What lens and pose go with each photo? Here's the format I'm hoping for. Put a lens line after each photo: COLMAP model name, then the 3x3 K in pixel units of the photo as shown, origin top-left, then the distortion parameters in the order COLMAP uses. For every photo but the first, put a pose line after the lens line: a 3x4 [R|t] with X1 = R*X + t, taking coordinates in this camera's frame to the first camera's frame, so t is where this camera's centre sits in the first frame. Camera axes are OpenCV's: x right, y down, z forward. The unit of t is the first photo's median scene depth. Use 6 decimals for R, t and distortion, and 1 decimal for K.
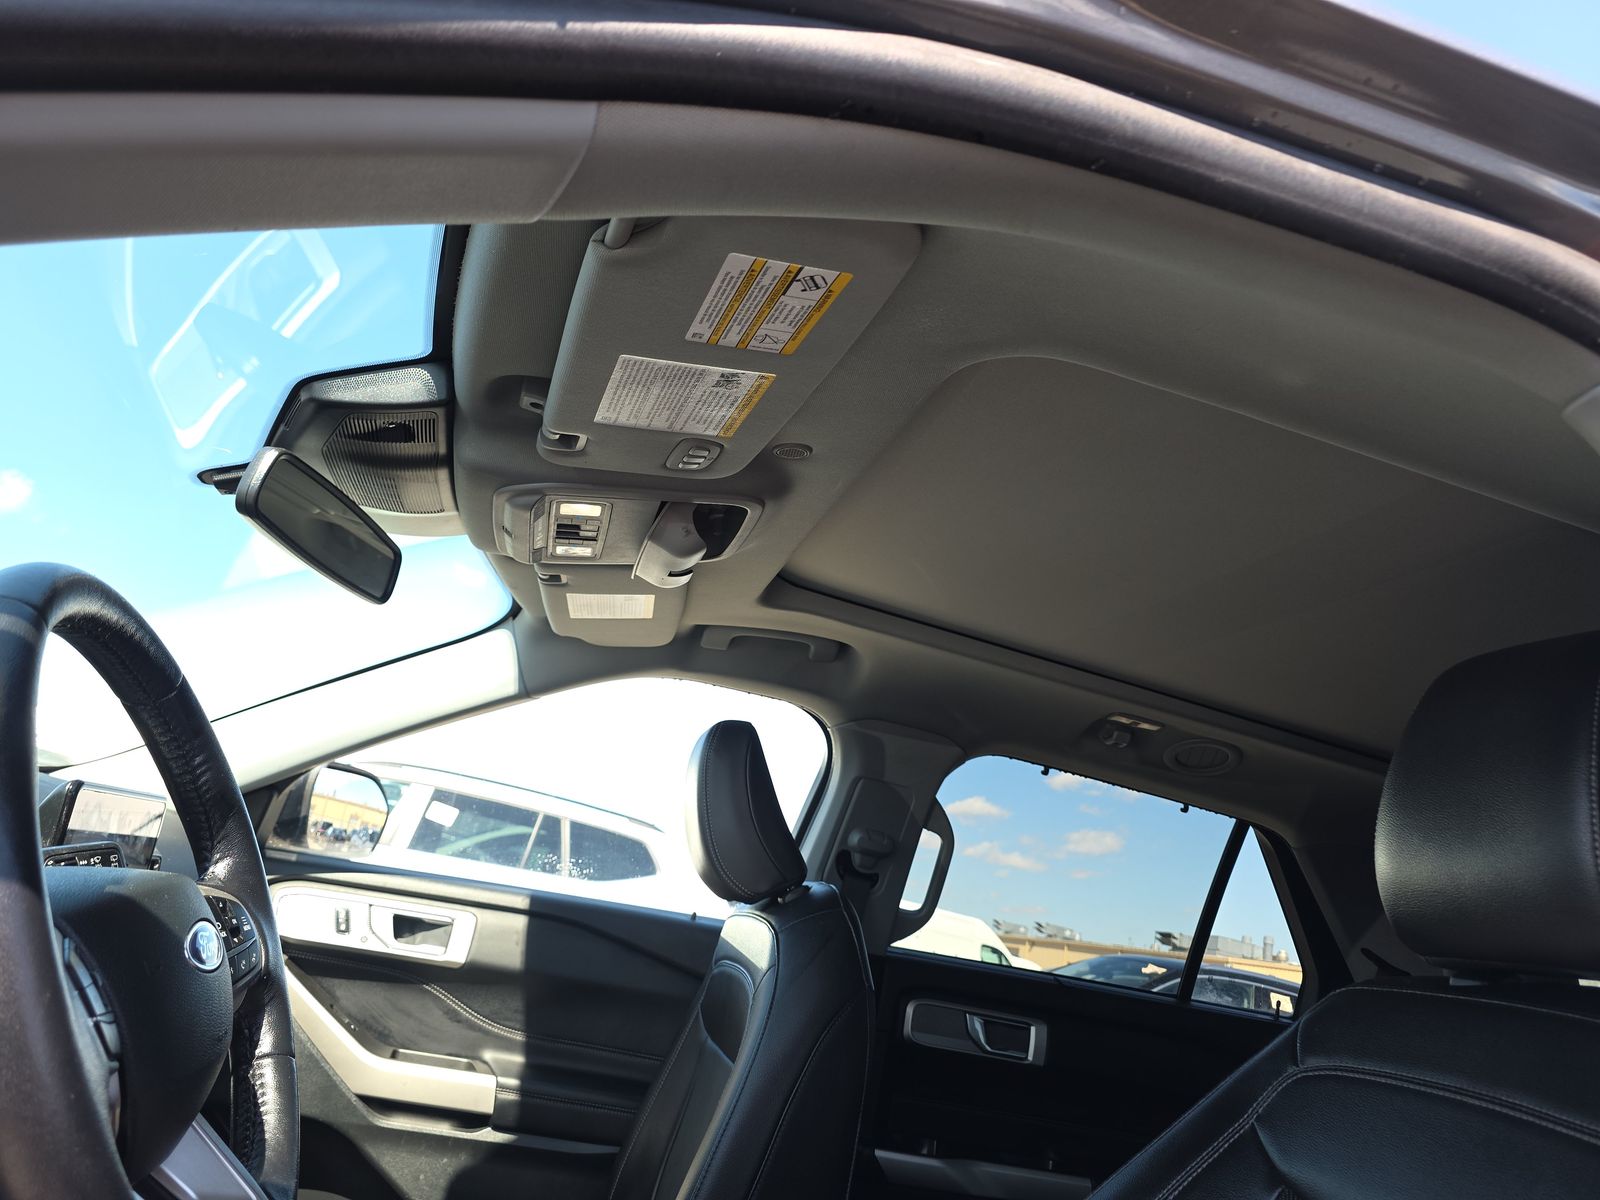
lens RADIAL K [[1071.4, 0, 817.7], [0, 1071.4, 591.9], [0, 0, 1]] dist [0.023042, -0.042578]
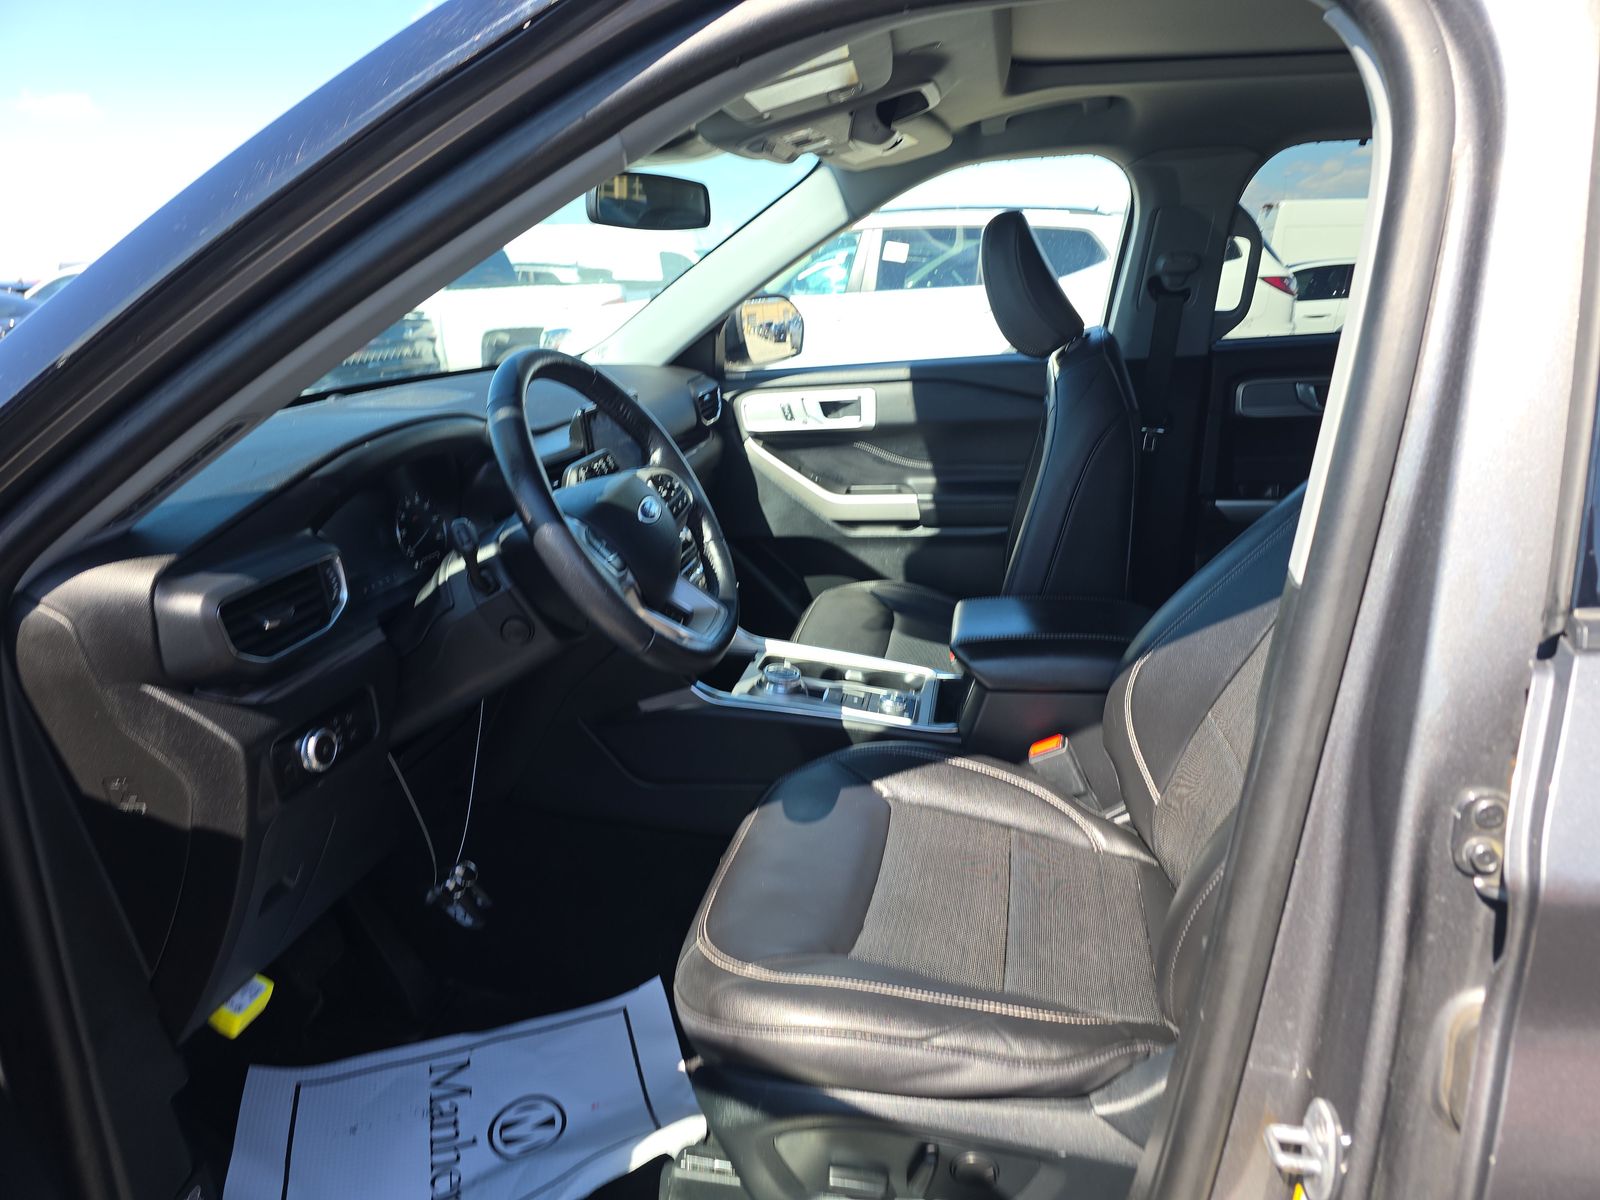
lens RADIAL K [[1071.4, 0, 817.7], [0, 1071.4, 591.9], [0, 0, 1]] dist [0.023042, -0.042578]
pose [[0.881933, -0.096617, -0.461366, 0.216116], [0.328249, 0.828331, 0.454004, -0.122848], [0.338300, -0.551844, 0.762248, -0.185119]]
